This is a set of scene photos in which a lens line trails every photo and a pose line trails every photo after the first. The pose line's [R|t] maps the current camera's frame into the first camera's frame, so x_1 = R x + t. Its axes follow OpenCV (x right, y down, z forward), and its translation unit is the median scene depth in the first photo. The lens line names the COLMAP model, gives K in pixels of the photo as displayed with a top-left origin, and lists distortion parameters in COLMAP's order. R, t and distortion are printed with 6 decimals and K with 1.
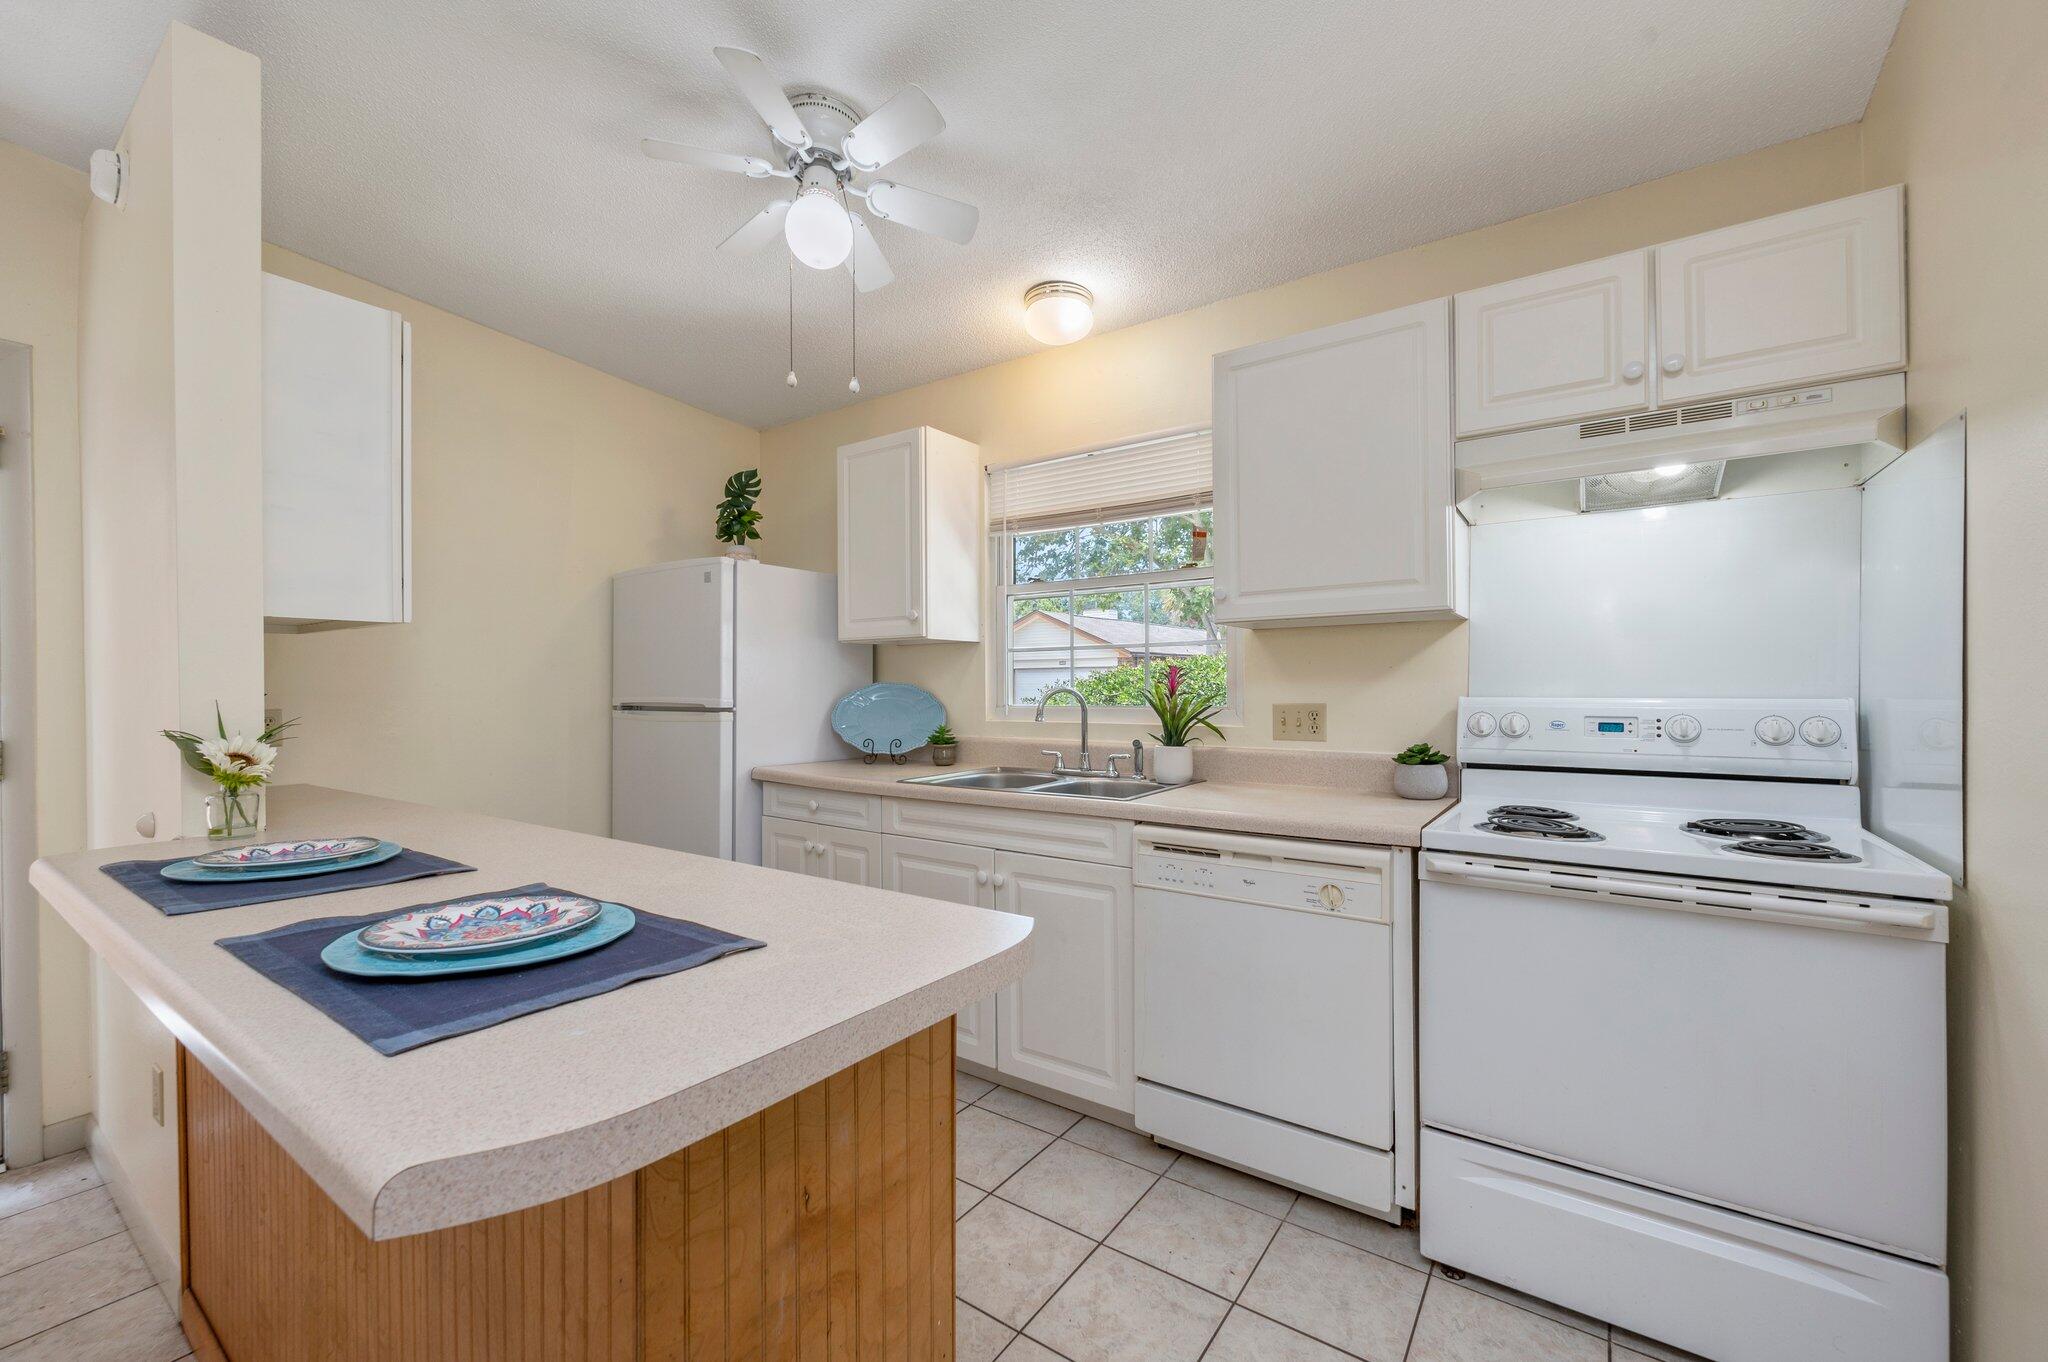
lens RADIAL K [[822.2, 0, 1005.8], [0, 822.2, 685.5], [0, 0, 1]] dist [-0.004509, -0.000461]
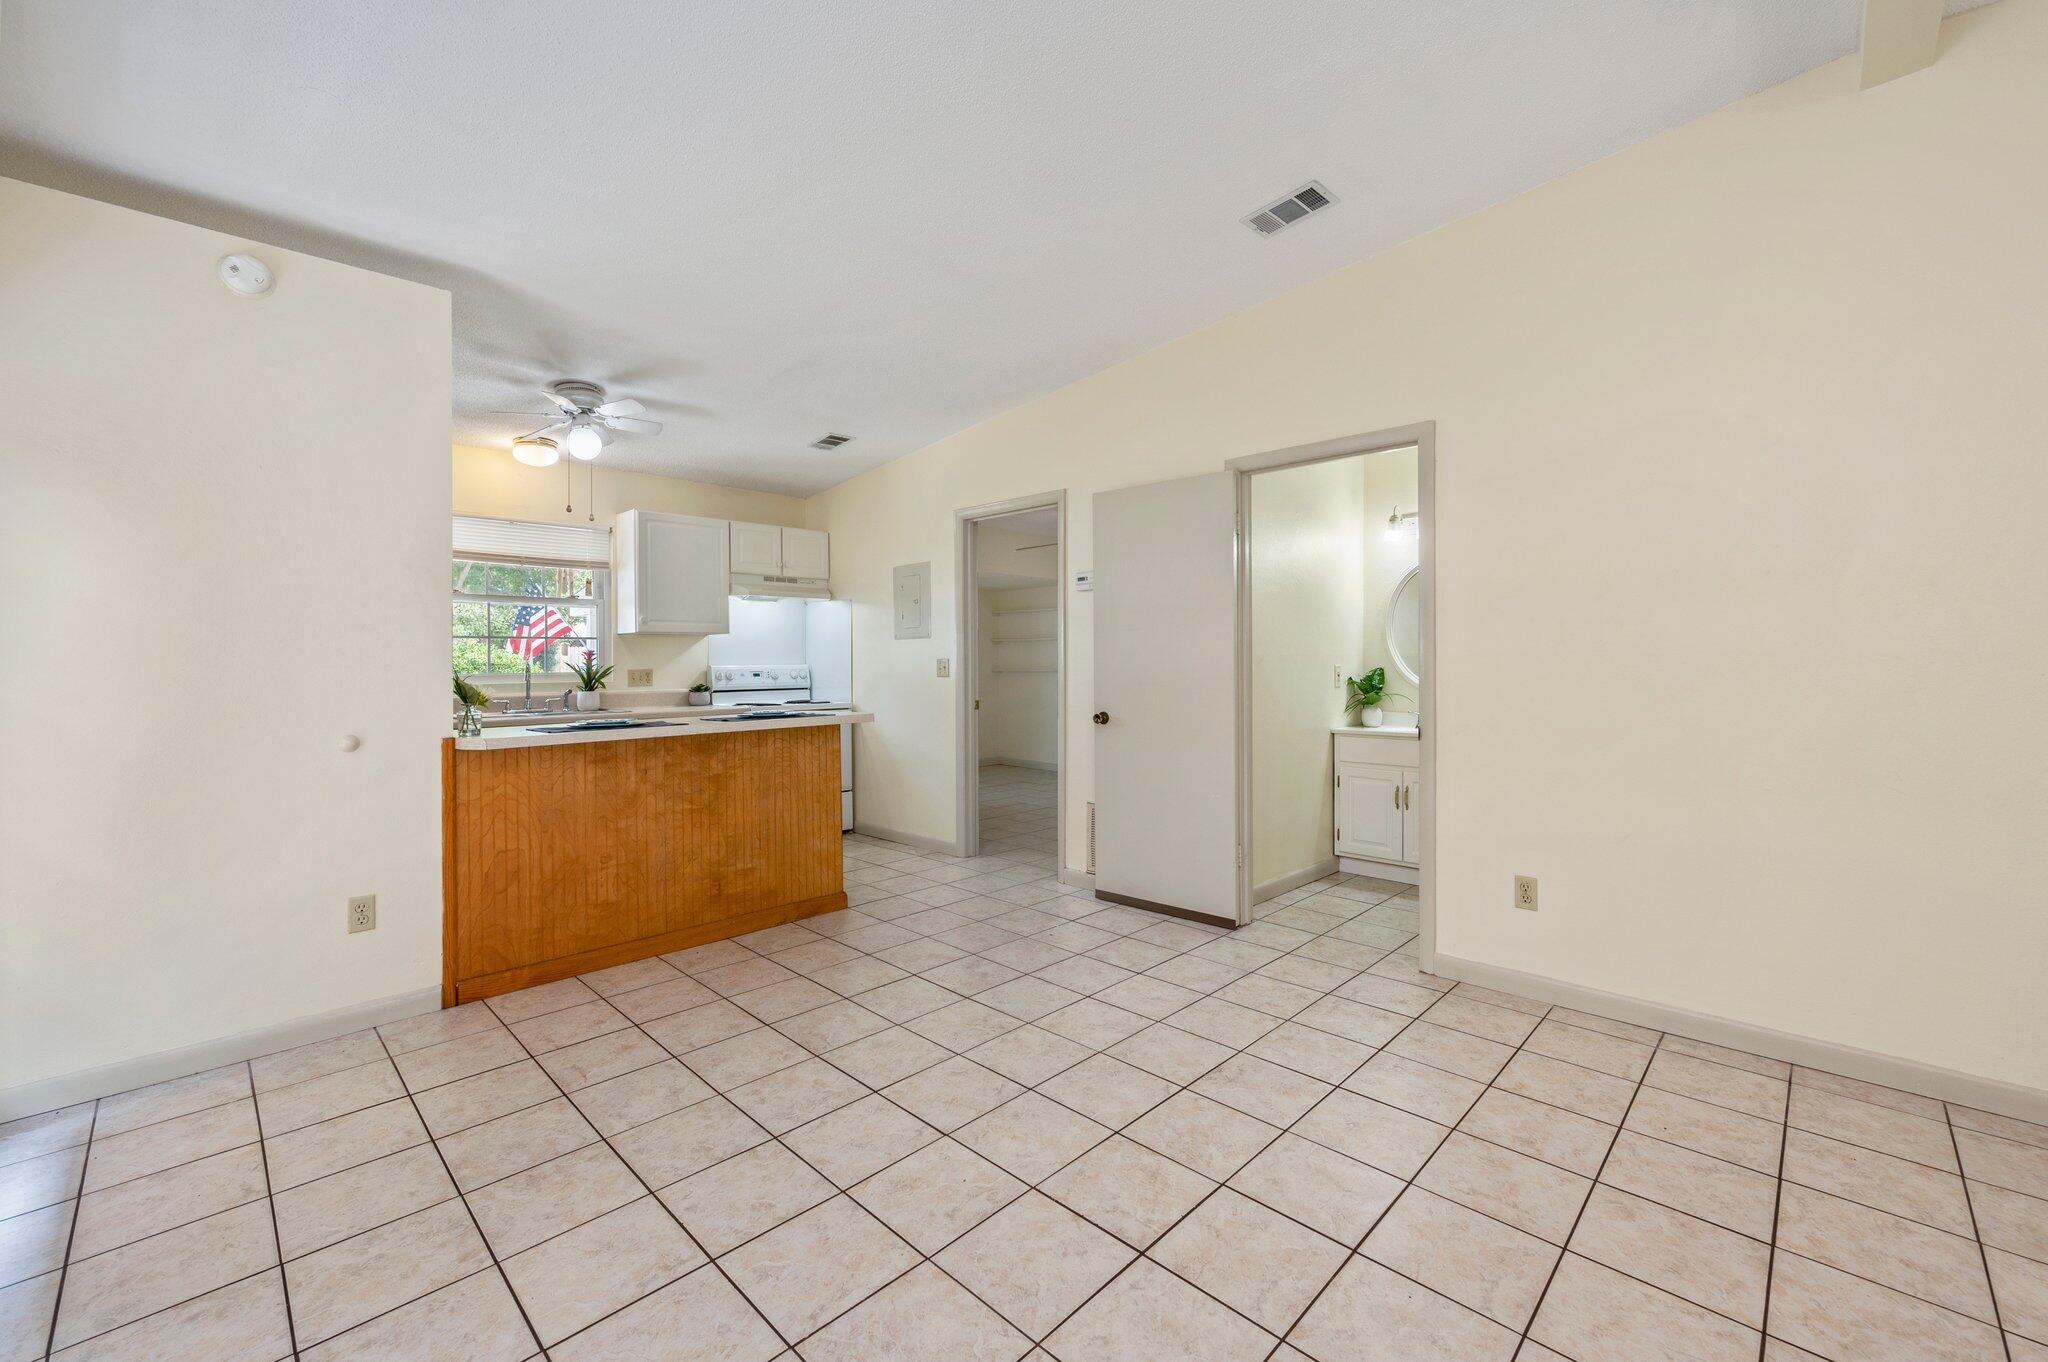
lens RADIAL K [[822.2, 0, 1013.4], [0, 822.2, 665.7], [0, 0, 1]] dist [-0.004509, -0.000461]
pose [[0.171280, 0.010537, 0.985166, -1.529339], [0.016733, 0.999767, -0.013602, 0.055189], [-0.985080, 0.018815, 0.171064, -0.319104]]
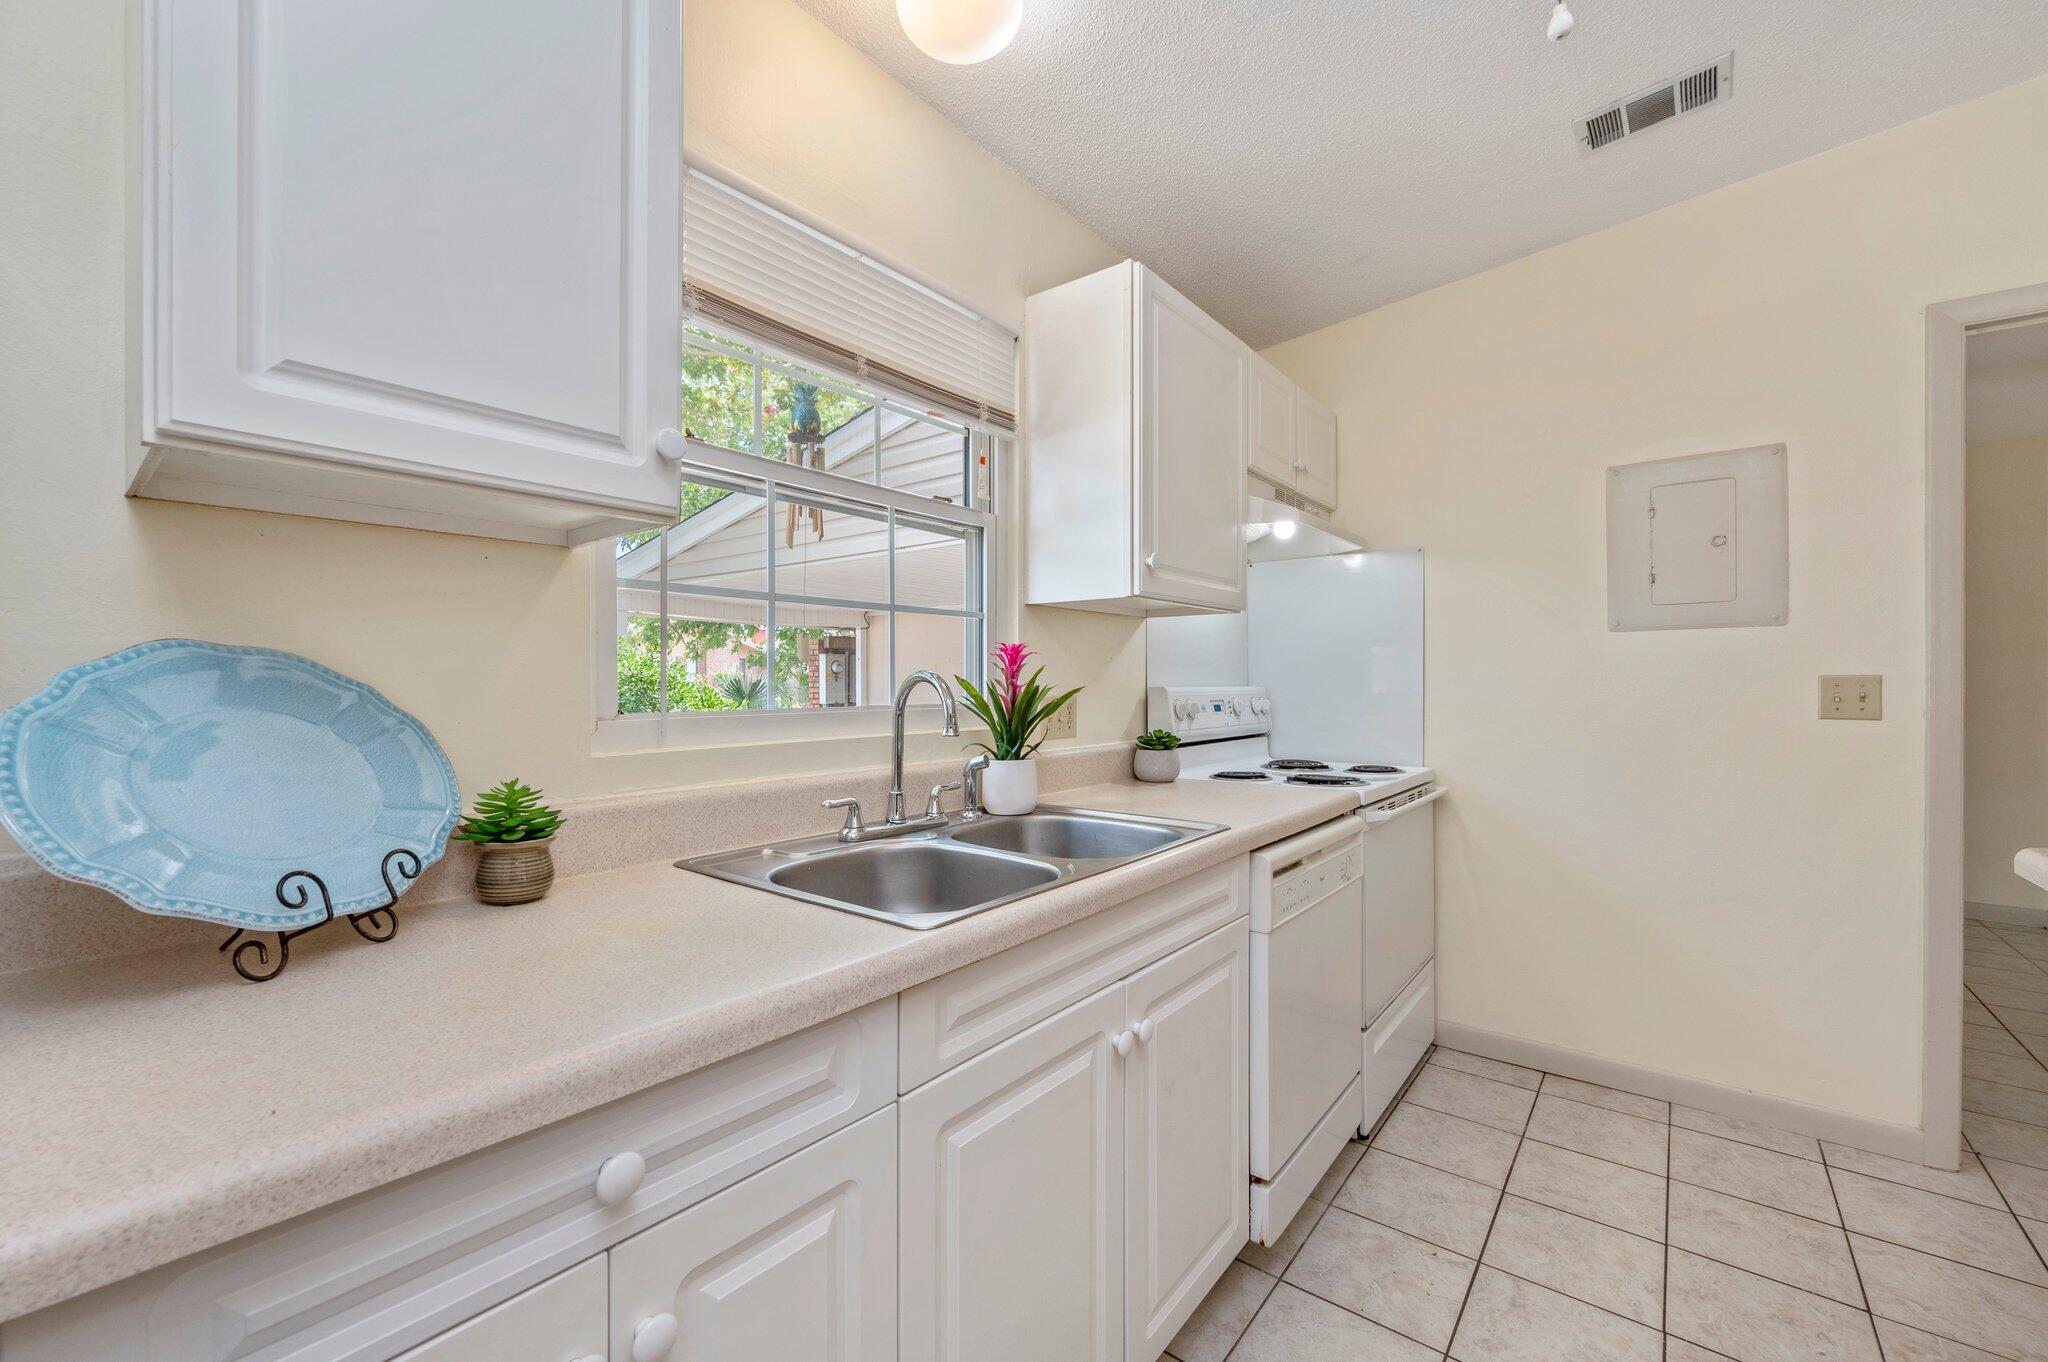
lens RADIAL K [[822.2, 0, 972.2], [0, 822.2, 694.0], [0, 0, 1]] dist [-0.004509, -0.000461]
pose [[0.076287, 0.000292, 0.997086, -0.499648], [0.012535, 0.999921, -0.001252, 0.019503], [-0.997007, 0.012594, 0.076277, 0.973098]]
